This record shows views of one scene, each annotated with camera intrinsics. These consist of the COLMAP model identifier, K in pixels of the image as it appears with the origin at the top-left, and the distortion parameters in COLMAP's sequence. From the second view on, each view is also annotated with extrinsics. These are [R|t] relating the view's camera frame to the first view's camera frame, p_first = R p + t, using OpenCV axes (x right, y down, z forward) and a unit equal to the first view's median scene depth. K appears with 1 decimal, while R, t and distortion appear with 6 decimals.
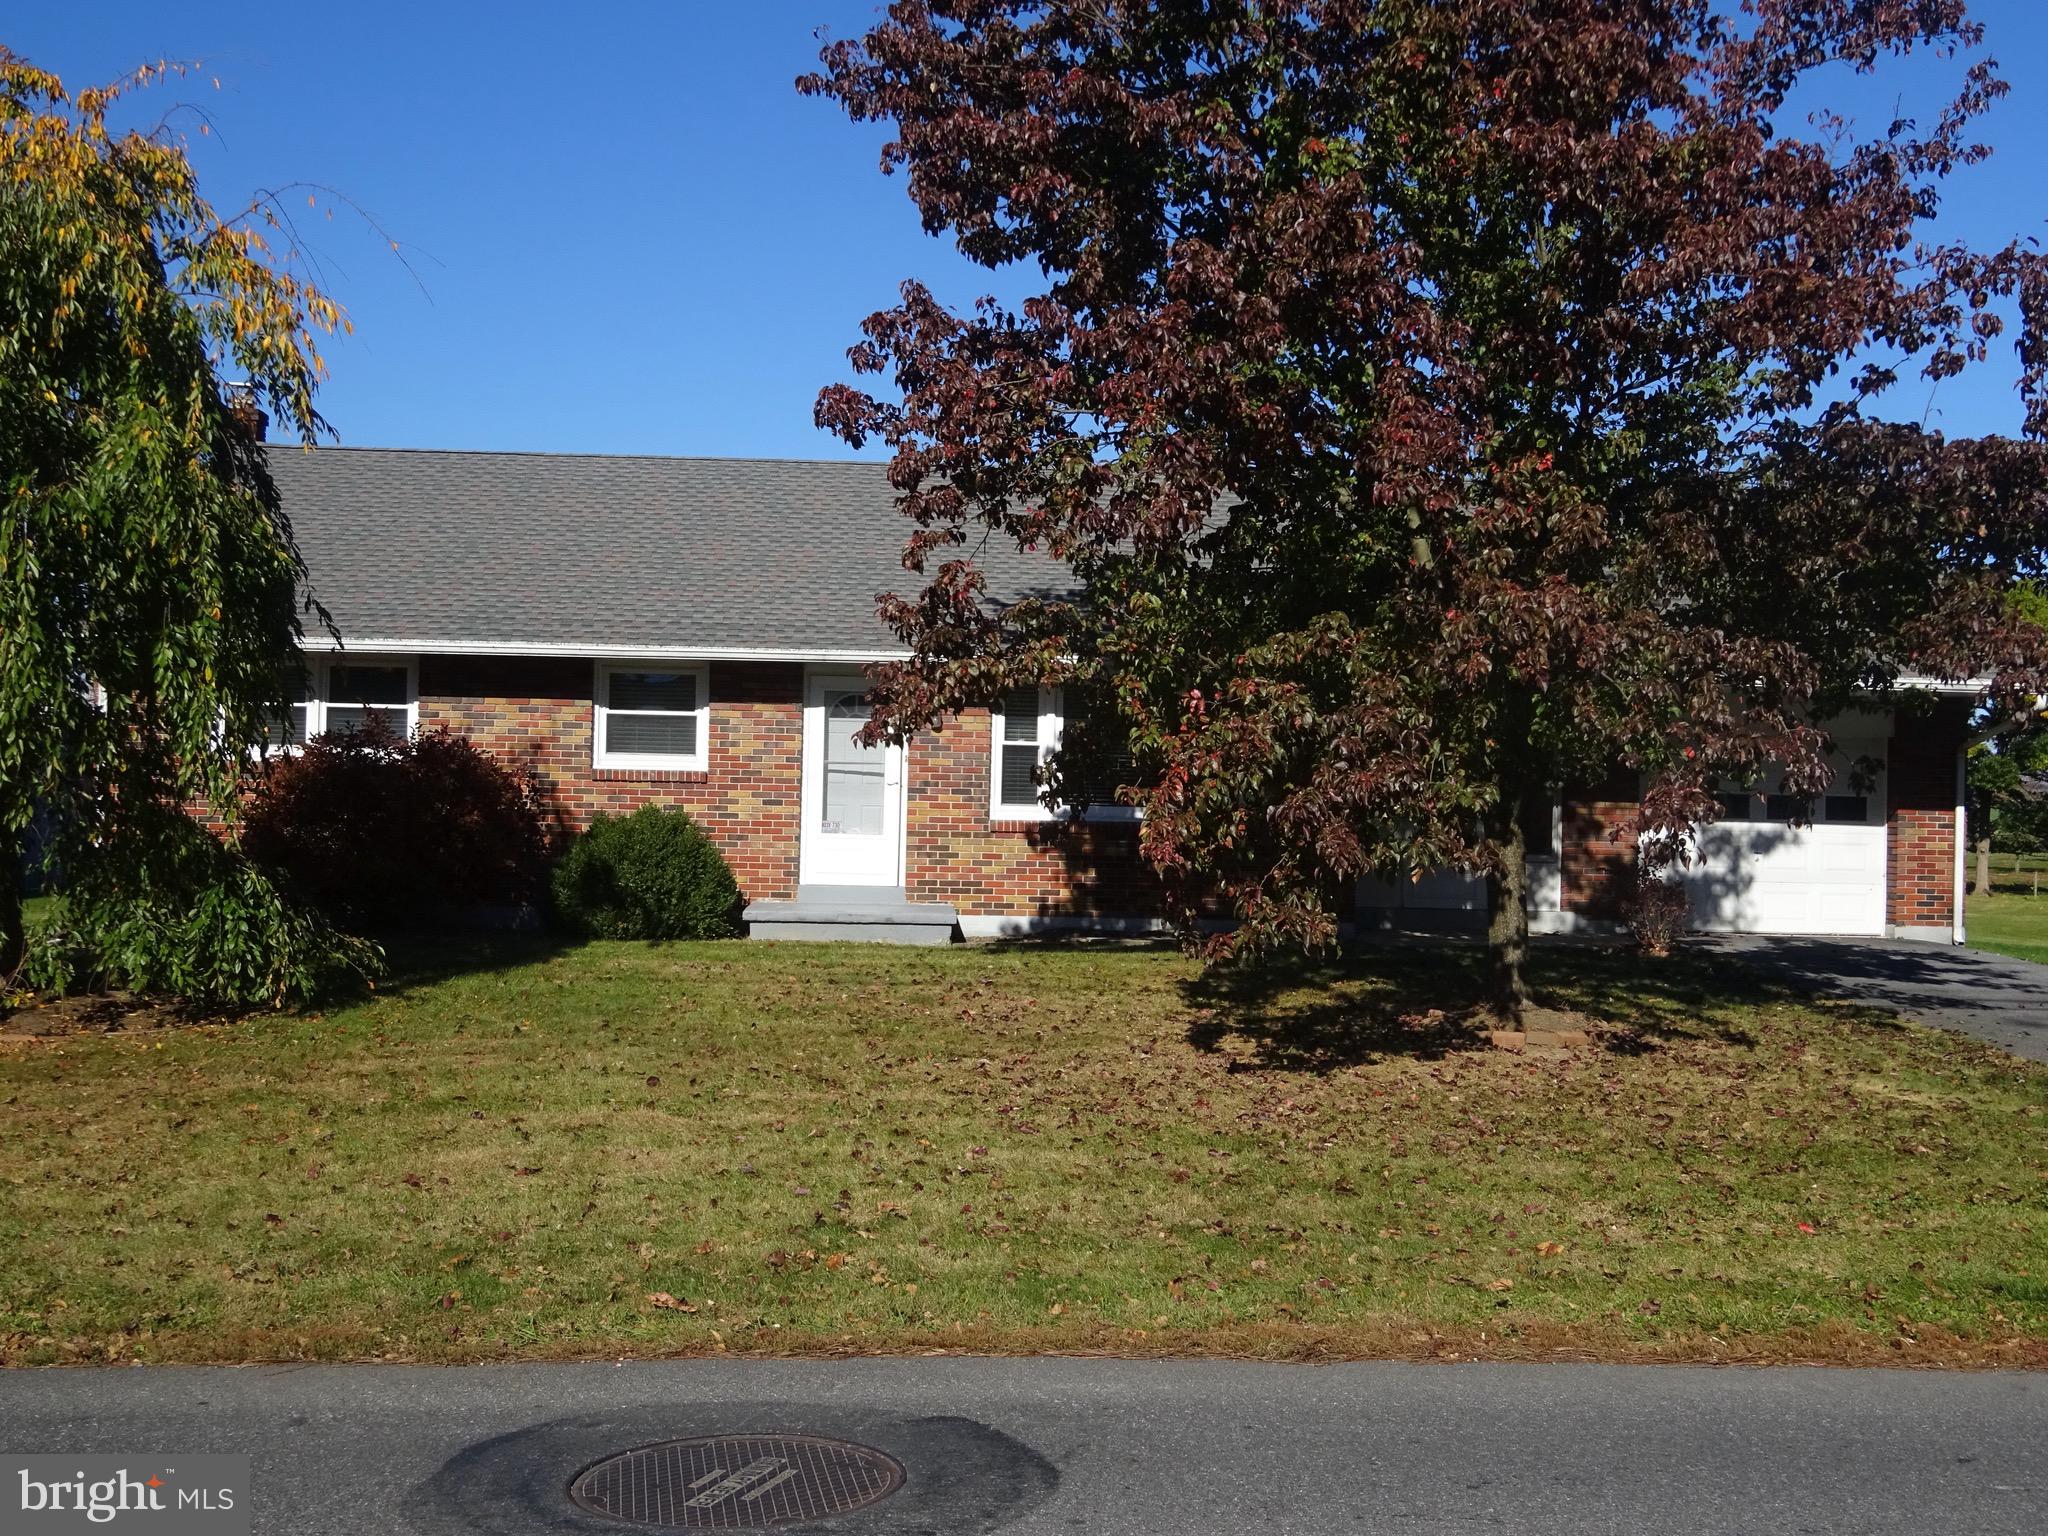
lens RADIAL K [[2212.9, 0, 1024.0], [0, 2212.9, 768.0], [0, 0, 1]] dist [0.010526, 0.009188]
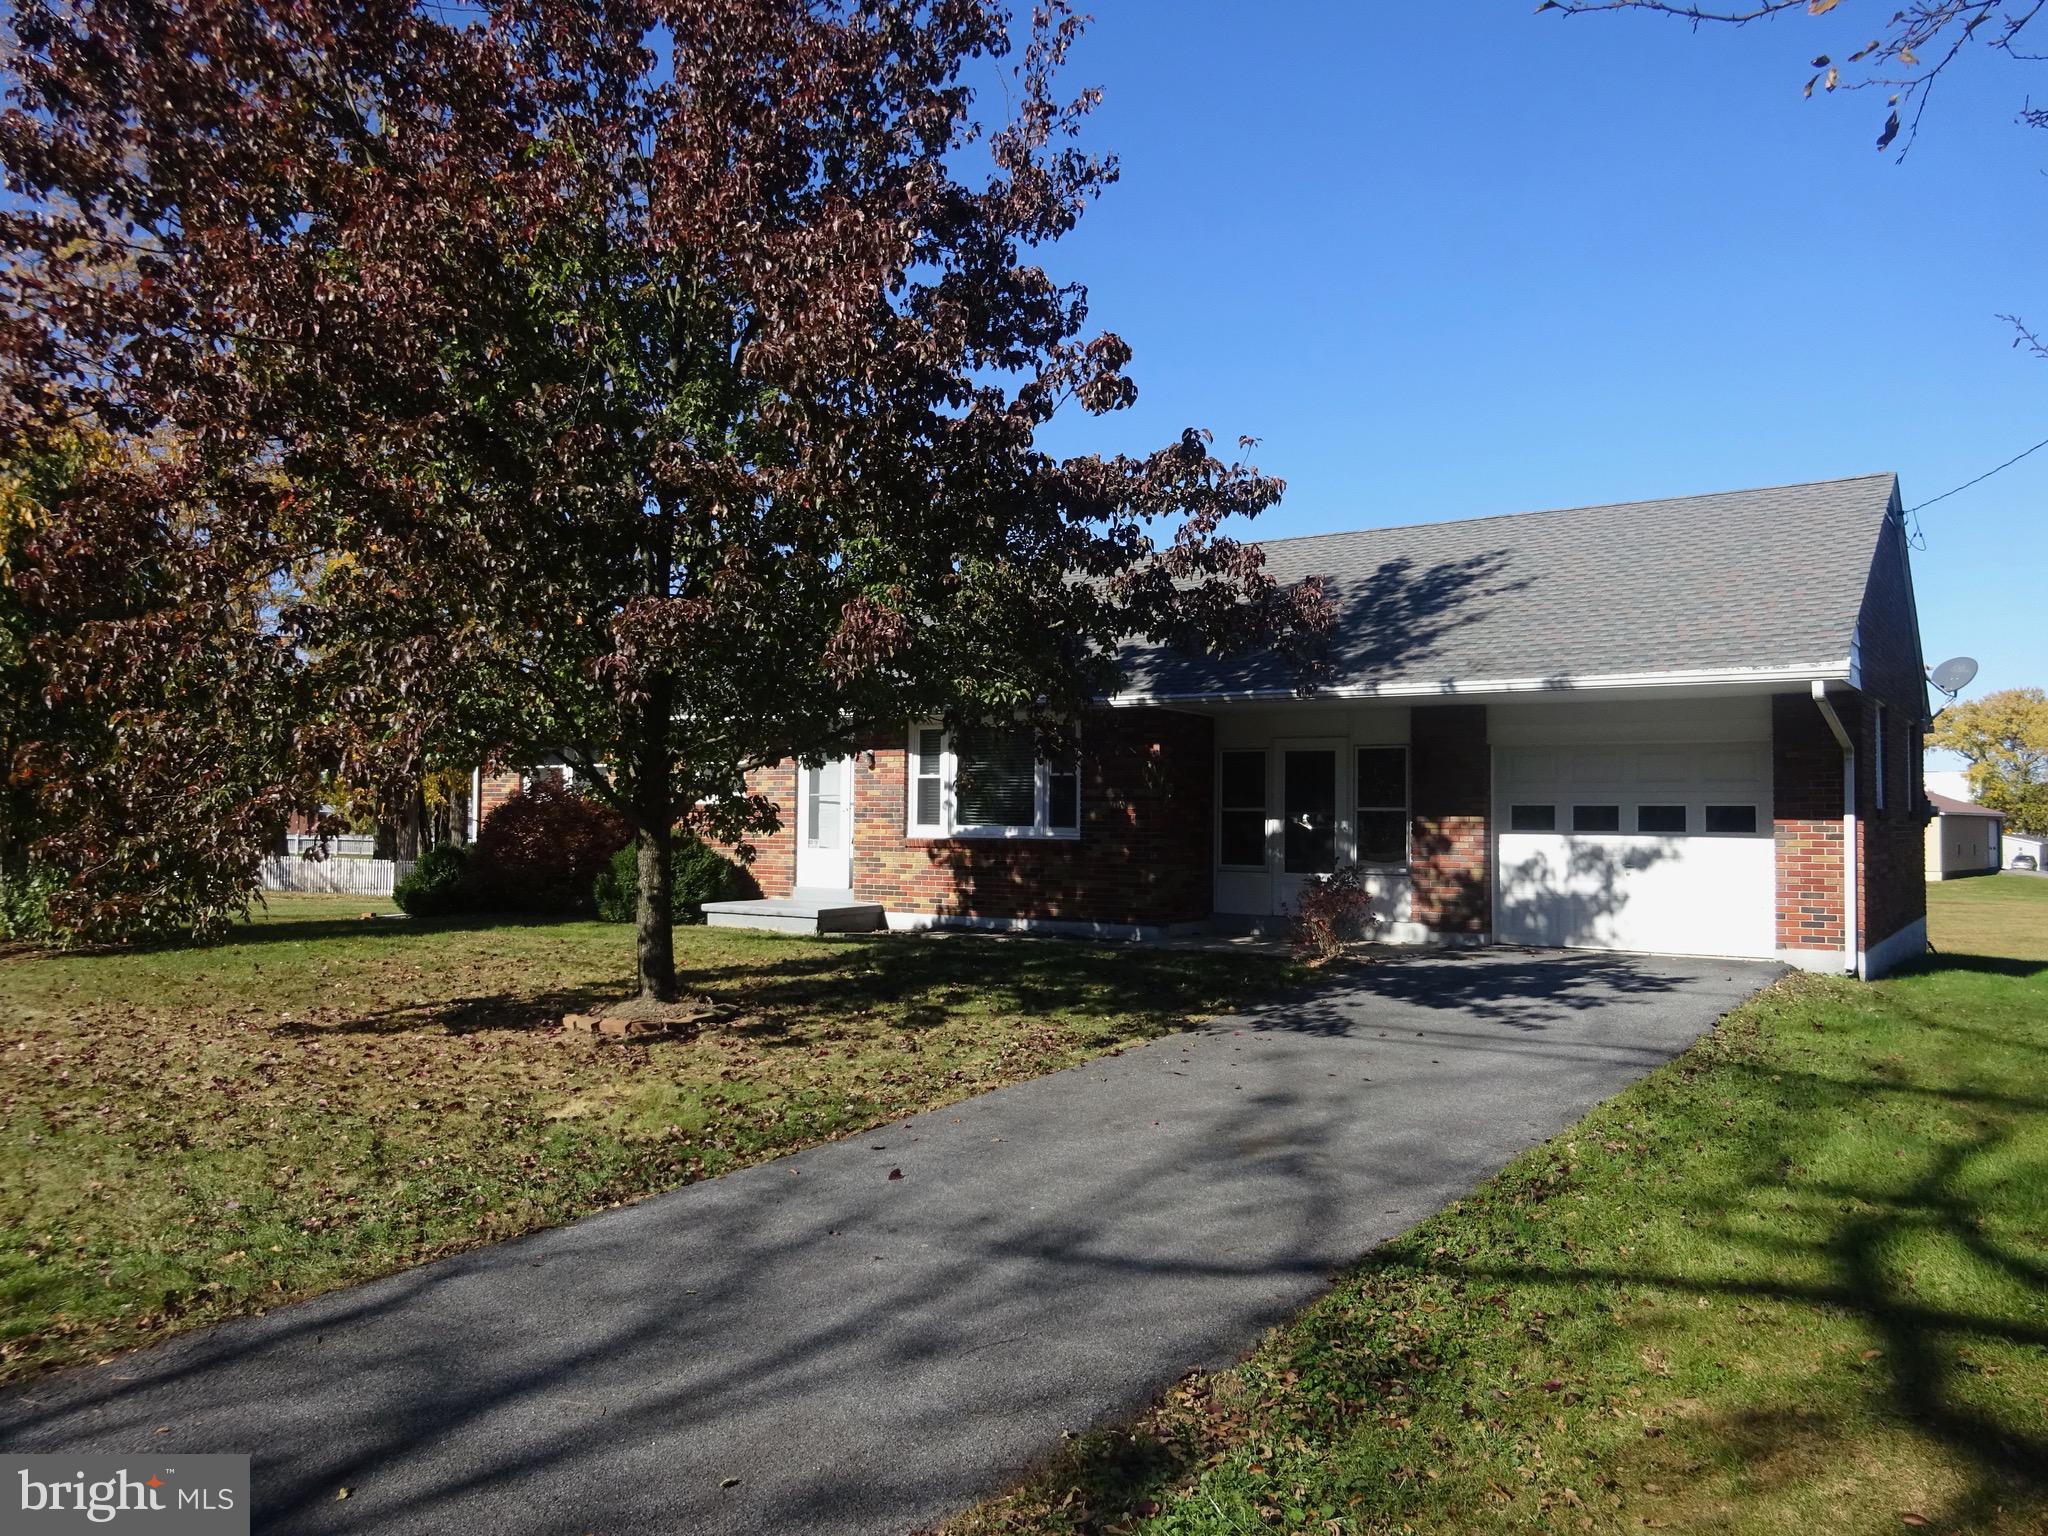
lens RADIAL K [[1513.0, 0, 1016.2], [0, 1513.0, 774.1], [0, 0, 1]] dist [-0.003536, 0.007503]
pose [[0.792746, -0.032009, -0.608711, 0.569369], [0.011025, 0.999210, -0.038185, 0.021105], [0.609452, 0.023560, 0.792473, 0.352965]]
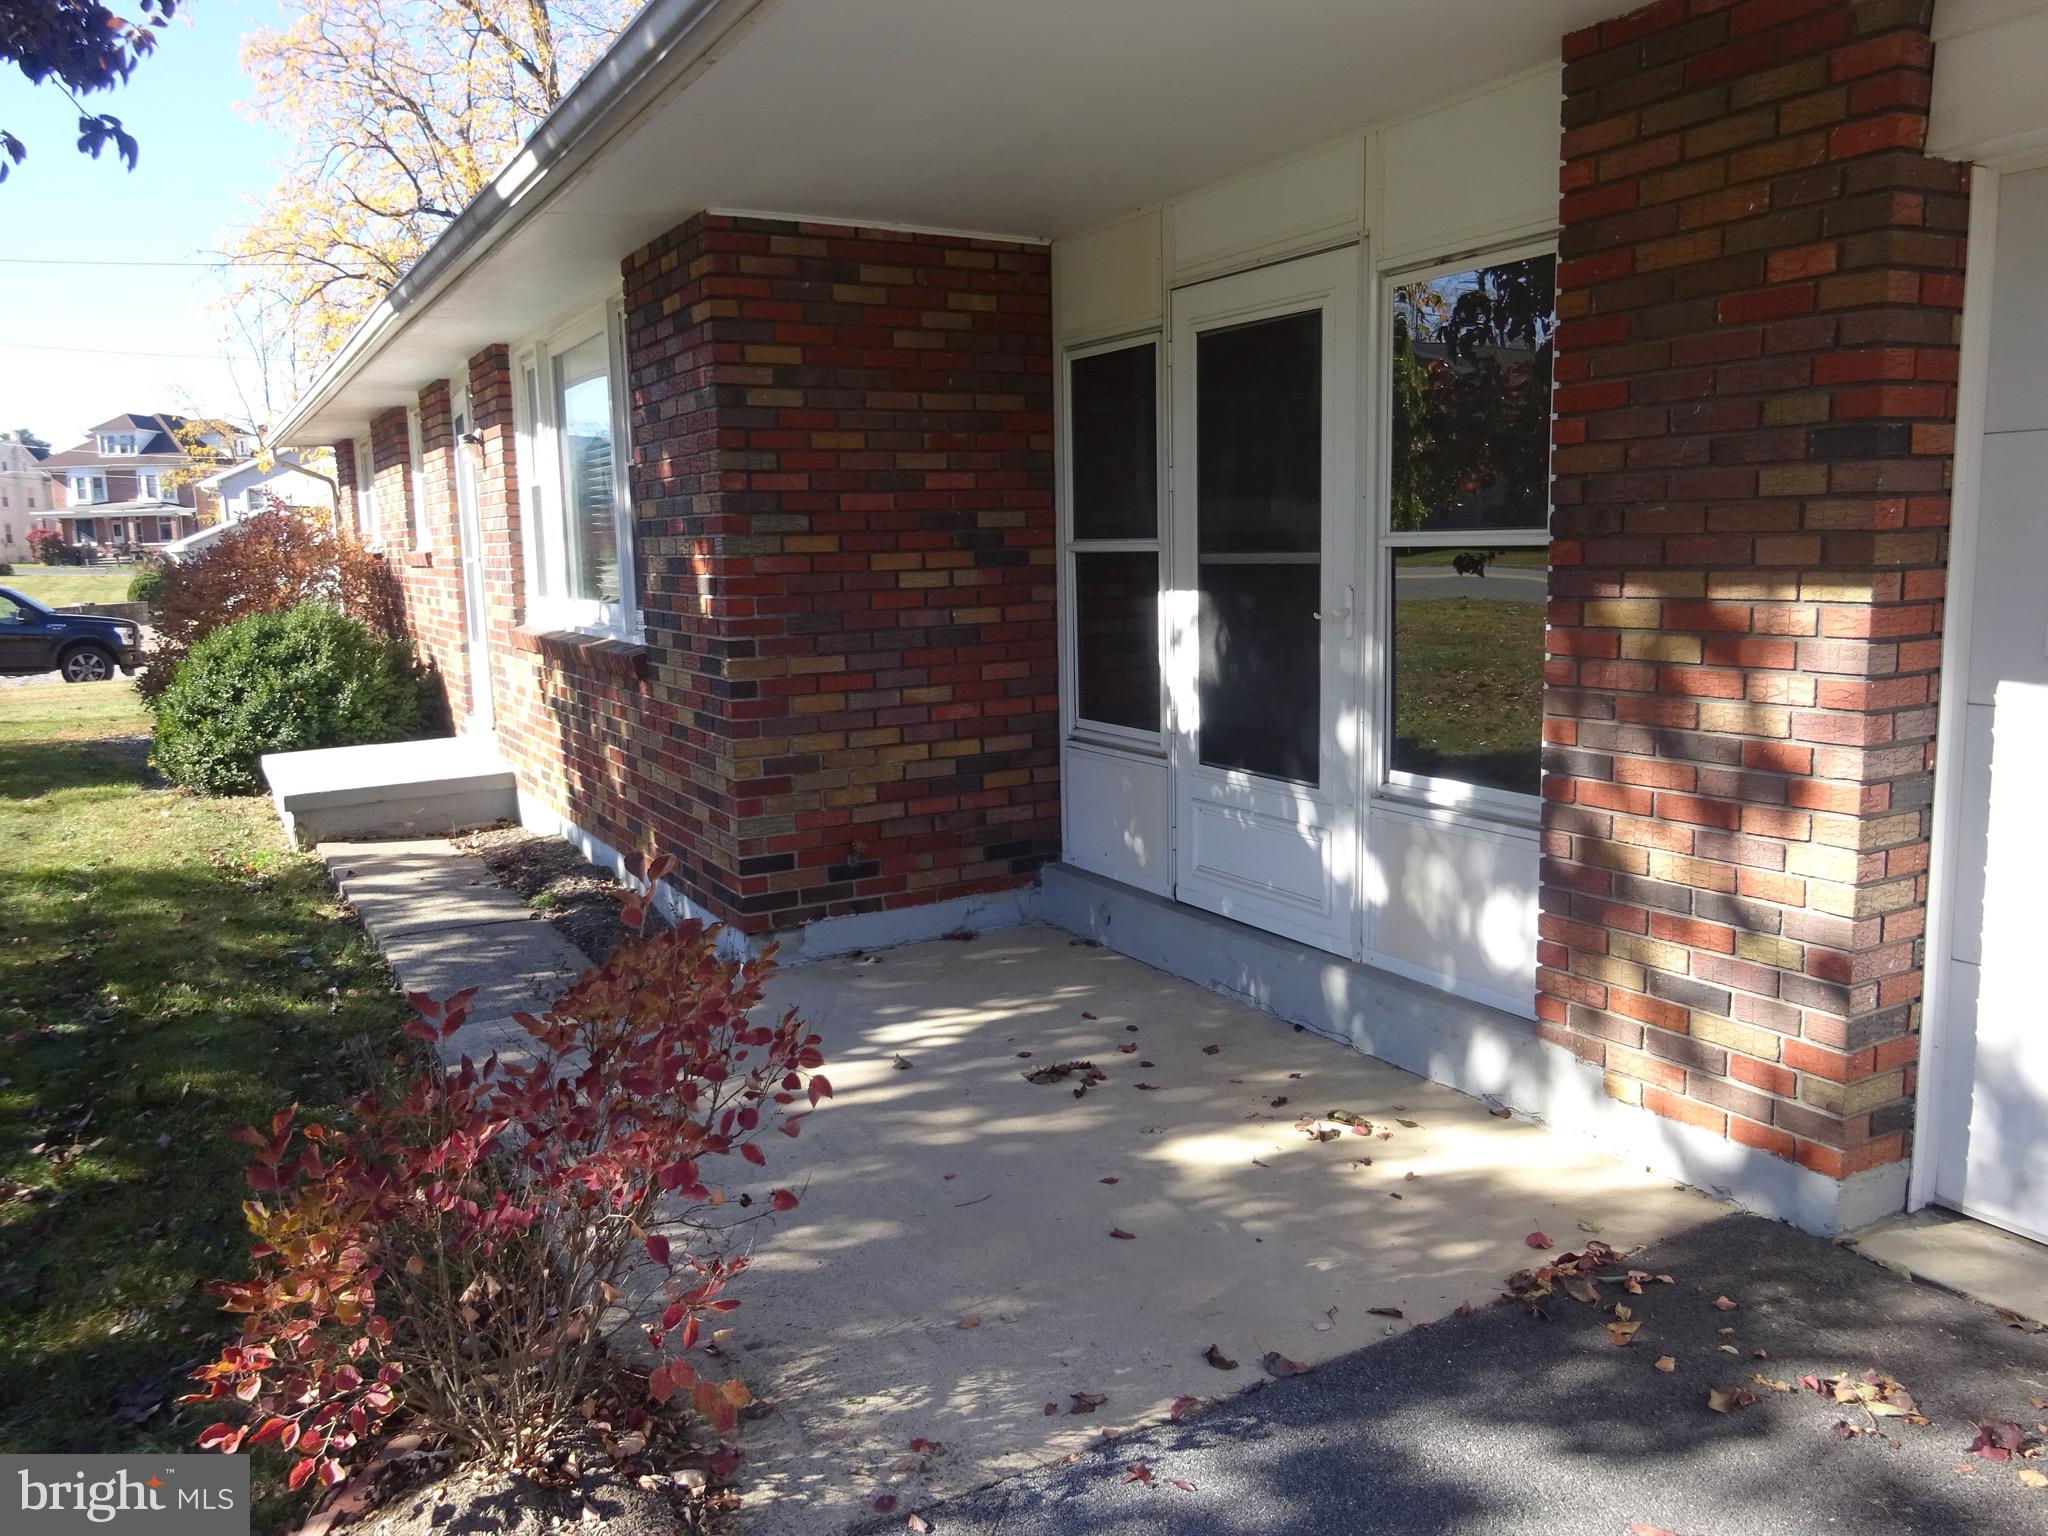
lens RADIAL K [[1513.0, 0, 1016.2], [0, 1513.0, 774.1], [0, 0, 1]] dist [-0.003536, 0.007503]
pose [[0.436115, 0.107100, -0.893495, 0.383009], [0.032922, 0.990329, 0.134777, 0.013307], [0.899289, -0.088194, 0.428371, 0.954587]]
